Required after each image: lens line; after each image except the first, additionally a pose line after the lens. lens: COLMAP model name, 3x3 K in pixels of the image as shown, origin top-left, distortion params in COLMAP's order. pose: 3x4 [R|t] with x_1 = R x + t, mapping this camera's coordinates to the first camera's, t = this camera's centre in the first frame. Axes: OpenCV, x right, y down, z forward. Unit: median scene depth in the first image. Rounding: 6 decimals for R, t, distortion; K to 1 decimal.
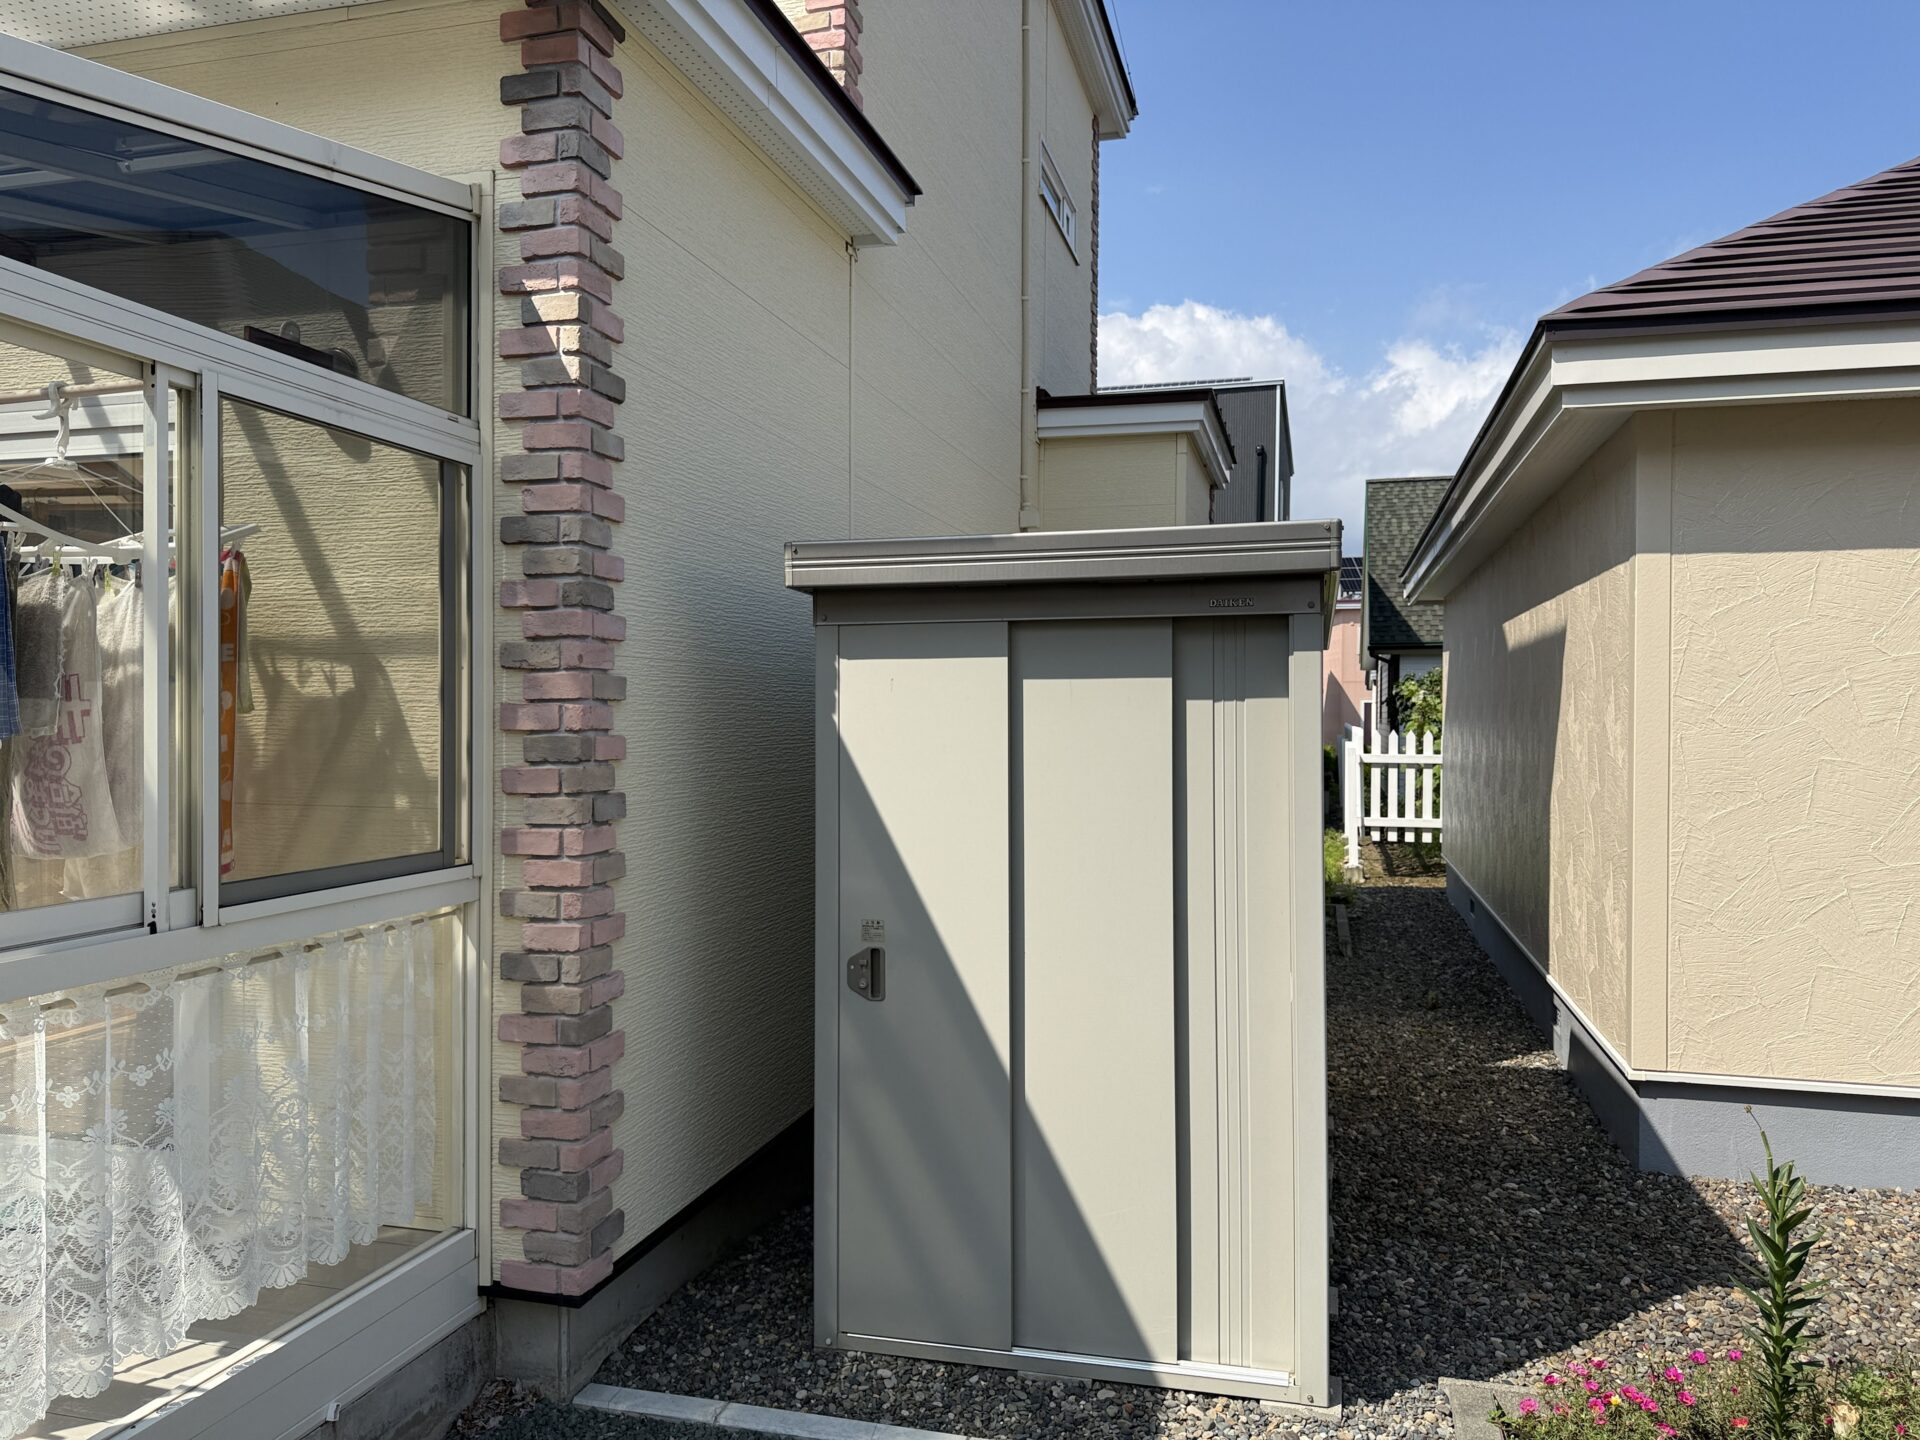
lens RADIAL K [[1346.4, 0, 962.3], [0, 1346.4, 729.4], [0, 0, 1]] dist [0.024175, -0.021663]
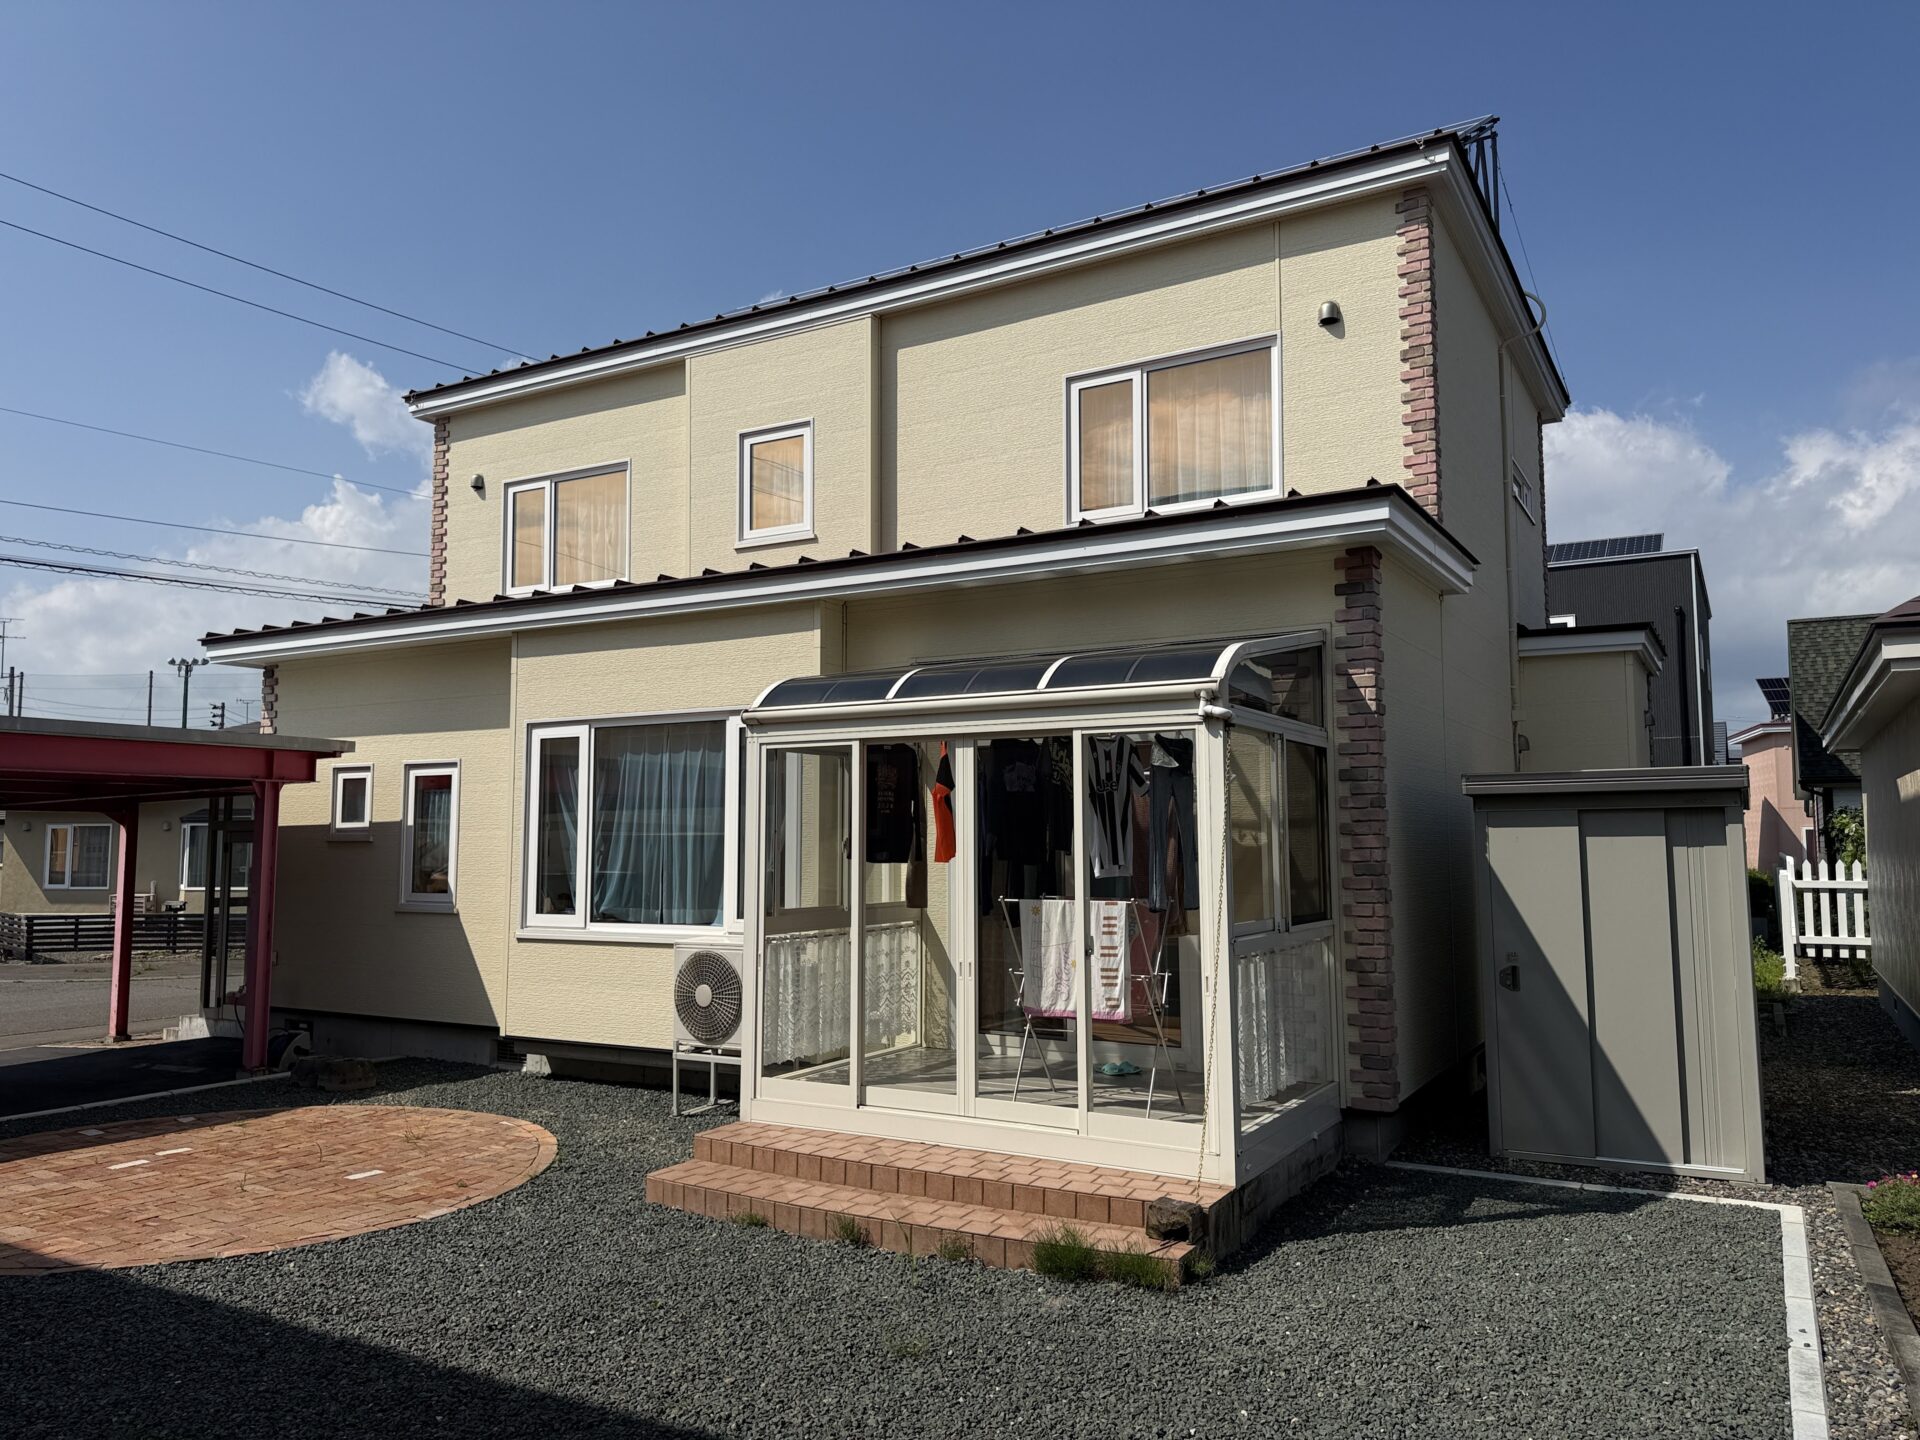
lens RADIAL K [[1359.9, 0, 932.4], [0, 1359.9, 714.4], [0, 0, 1]] dist [0.087651, -0.134620]
pose [[0.961710, -0.028735, -0.272560, -0.150271], [0.000547, 0.994688, -0.102935, -0.003273], [0.274070, 0.098844, 0.956617, -0.593933]]
